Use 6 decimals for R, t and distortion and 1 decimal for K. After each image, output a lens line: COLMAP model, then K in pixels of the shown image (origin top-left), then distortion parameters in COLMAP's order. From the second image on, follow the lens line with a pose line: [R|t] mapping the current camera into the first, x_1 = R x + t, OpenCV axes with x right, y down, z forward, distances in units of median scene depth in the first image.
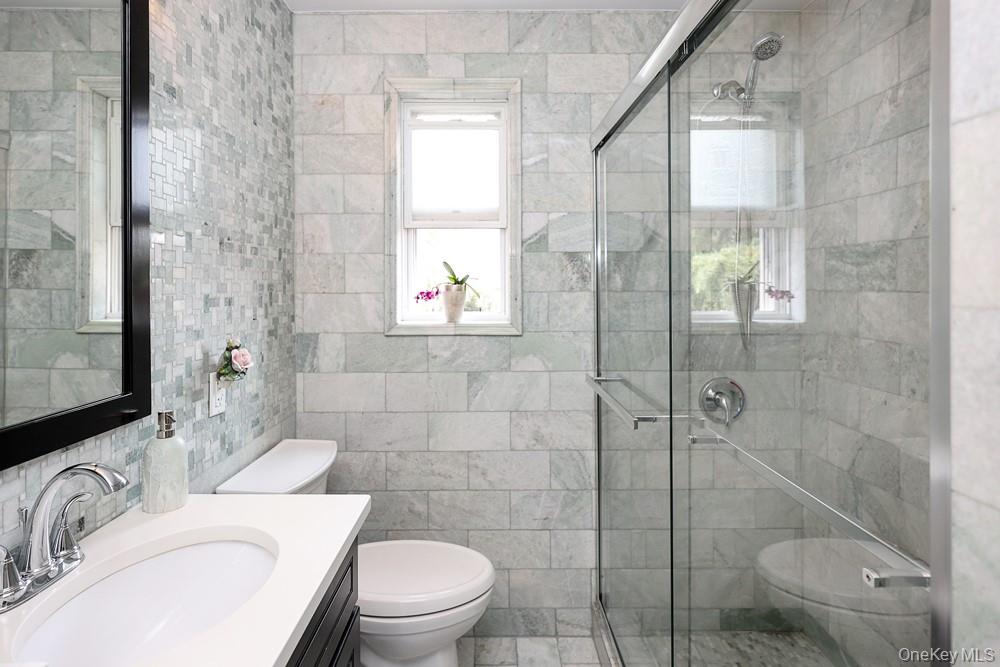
lens RADIAL K [[509.8, 0, 498.2], [0, 509.8, 292.9], [0, 0, 1]] dist [-0.000328, 0.000368]
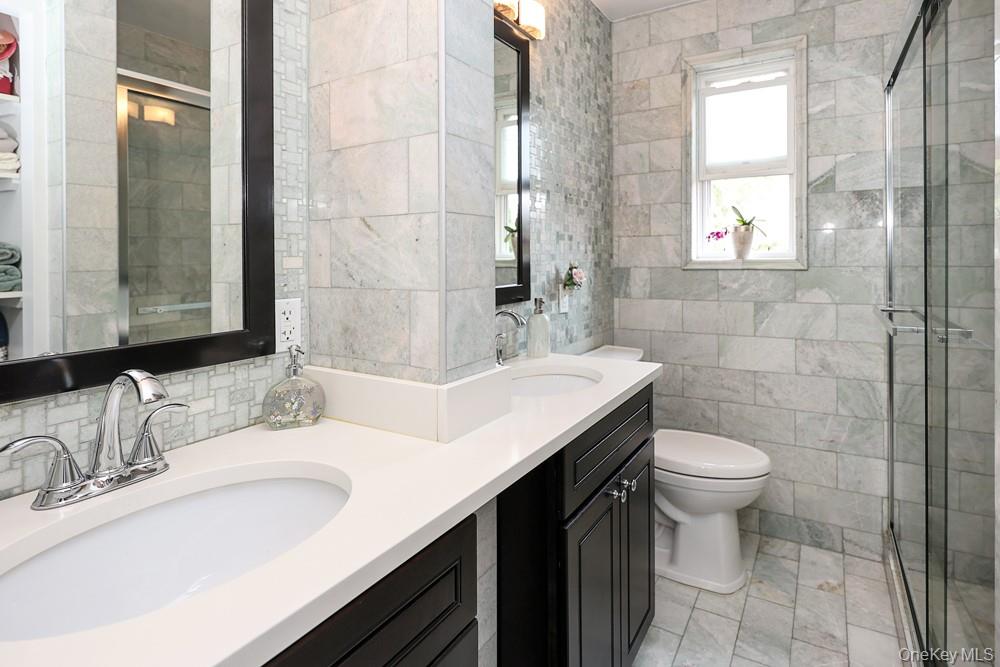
lens RADIAL K [[514.0, 0, 539.4], [0, 514.0, 265.3], [0, 0, 1]] dist [-0.001666, 0.000003]
pose [[0.866448, 0.003745, -0.499253, 0.098377], [0.000190, 0.999969, 0.007831, 0.064621], [0.499267, -0.006880, 0.866421, -0.242375]]
